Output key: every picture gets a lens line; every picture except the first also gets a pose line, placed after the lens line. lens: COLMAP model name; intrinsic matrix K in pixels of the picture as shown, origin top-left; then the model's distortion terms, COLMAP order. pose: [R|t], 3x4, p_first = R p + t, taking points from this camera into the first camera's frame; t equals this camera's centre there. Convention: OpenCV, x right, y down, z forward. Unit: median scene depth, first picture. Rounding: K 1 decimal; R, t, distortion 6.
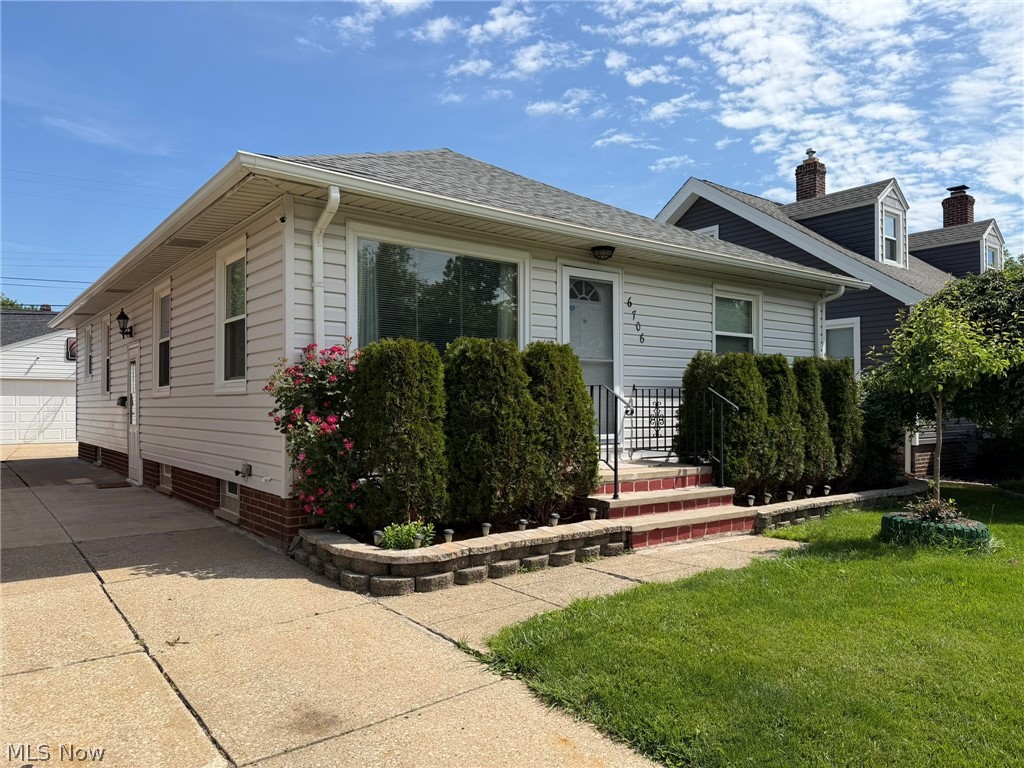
lens RADIAL K [[691.7, 0, 513.7], [0, 691.7, 394.9], [0, 0, 1]] dist [0.057271, -0.062890]
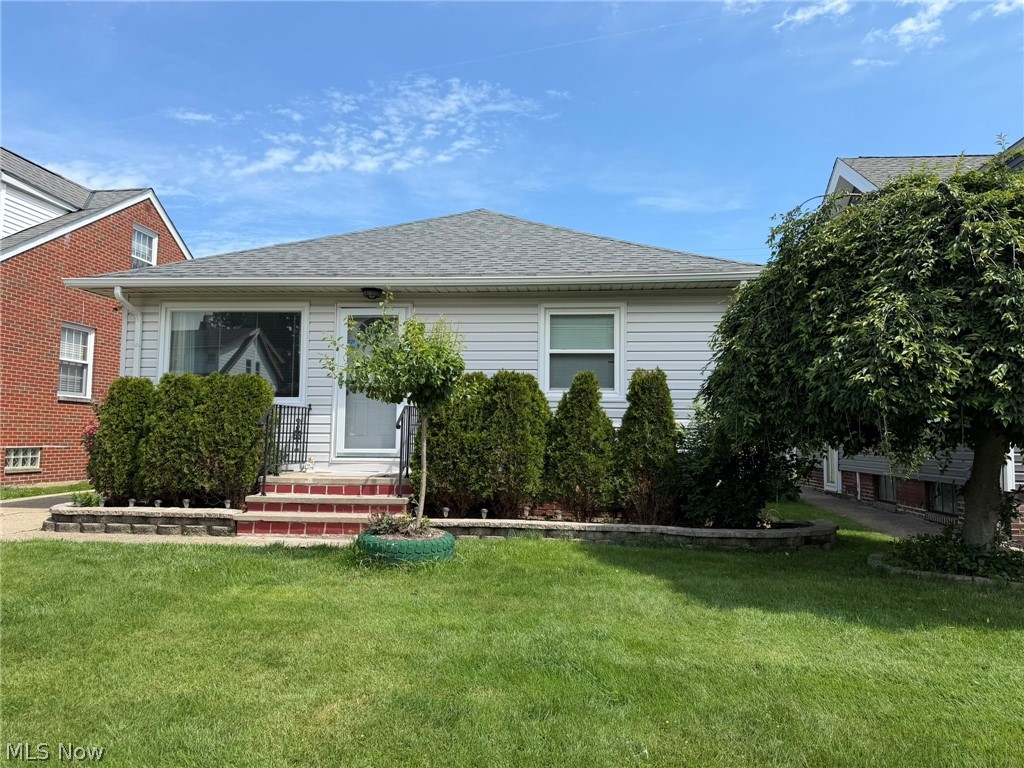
lens RADIAL K [[691.7, 0, 513.8], [0, 691.7, 378.4], [0, 0, 1]] dist [0.057271, -0.062890]
pose [[0.746998, -0.045128, -0.663293, 1.144131], [-0.003609, 0.997404, -0.071924, 0.024984], [0.664816, 0.056121, 0.744896, 0.305506]]
